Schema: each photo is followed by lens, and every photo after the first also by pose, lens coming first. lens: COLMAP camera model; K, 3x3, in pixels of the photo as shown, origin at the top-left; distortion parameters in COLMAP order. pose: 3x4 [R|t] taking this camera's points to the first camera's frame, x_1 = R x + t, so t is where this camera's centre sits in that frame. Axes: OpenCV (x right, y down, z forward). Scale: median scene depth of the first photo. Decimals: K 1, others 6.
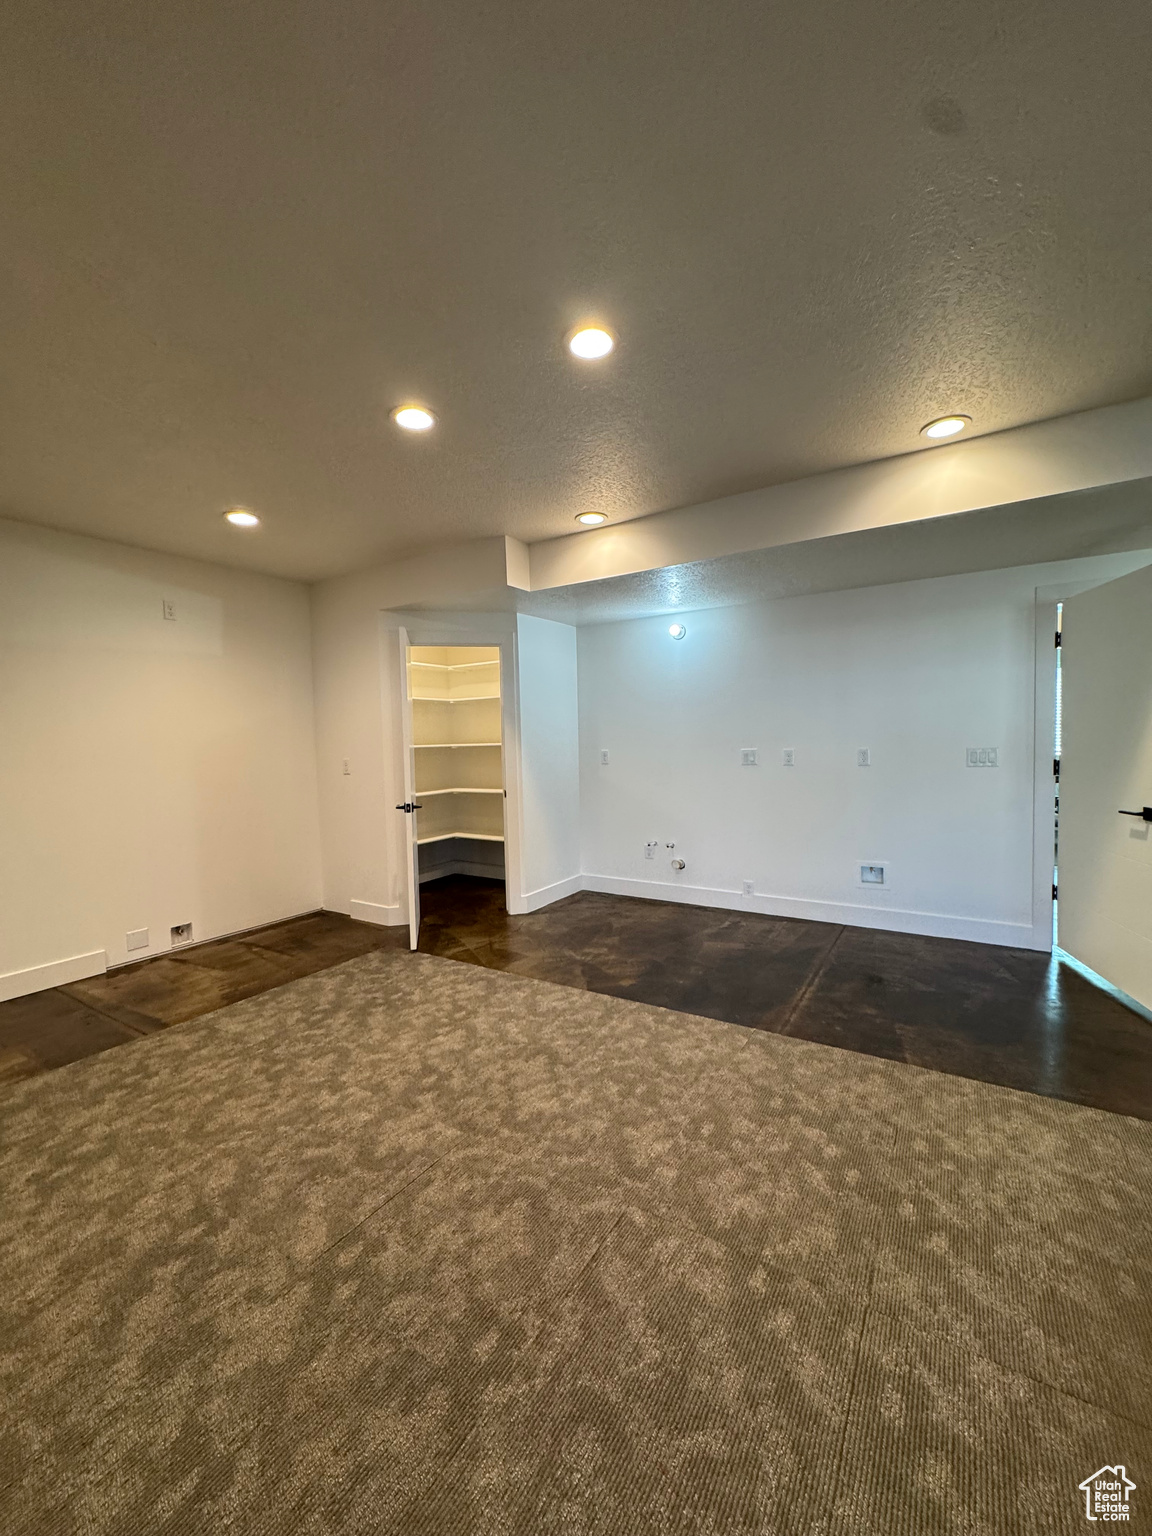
lens RADIAL K [[613.5, 0, 575.0], [0, 613.5, 761.1], [0, 0, 1]] dist [-0.002744, 0.000004]
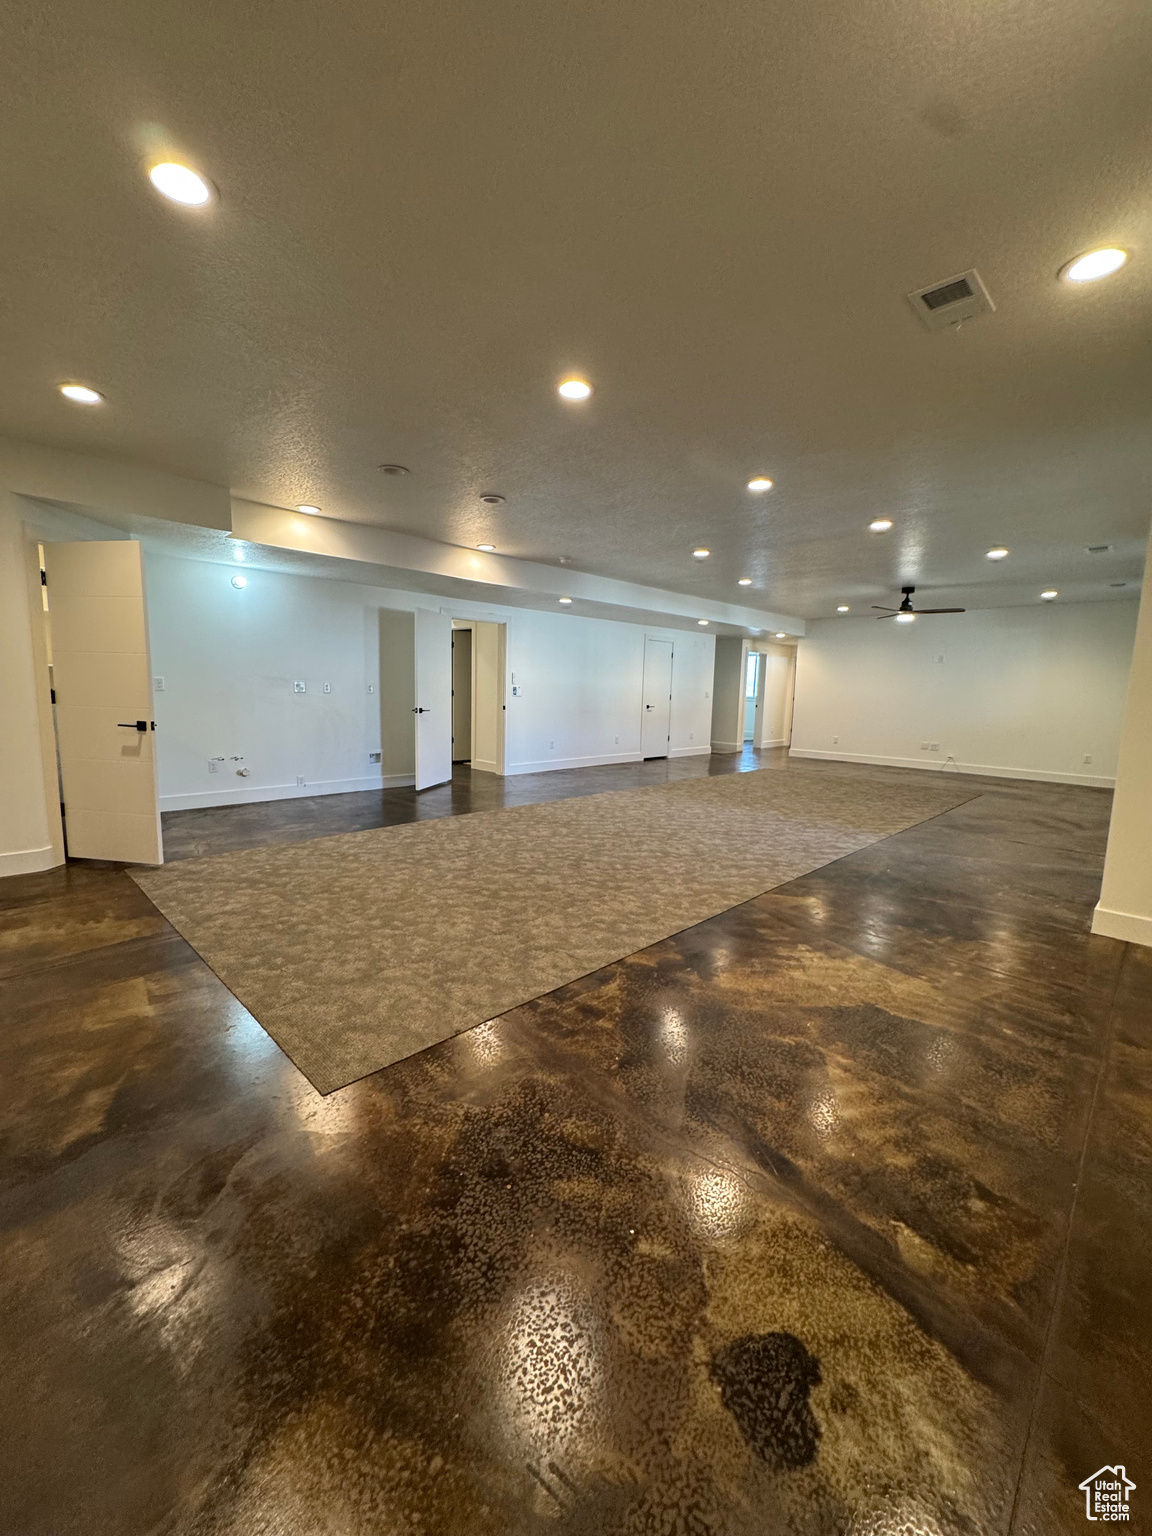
lens RADIAL K [[613.5, 0, 570.3], [0, 613.5, 766.4], [0, 0, 1]] dist [-0.002744, 0.000004]
pose [[0.223121, -0.096893, 0.969963, -1.790651], [0.001526, 0.995081, 0.099051, 0.067376], [-0.974790, -0.020620, 0.222171, 0.146180]]
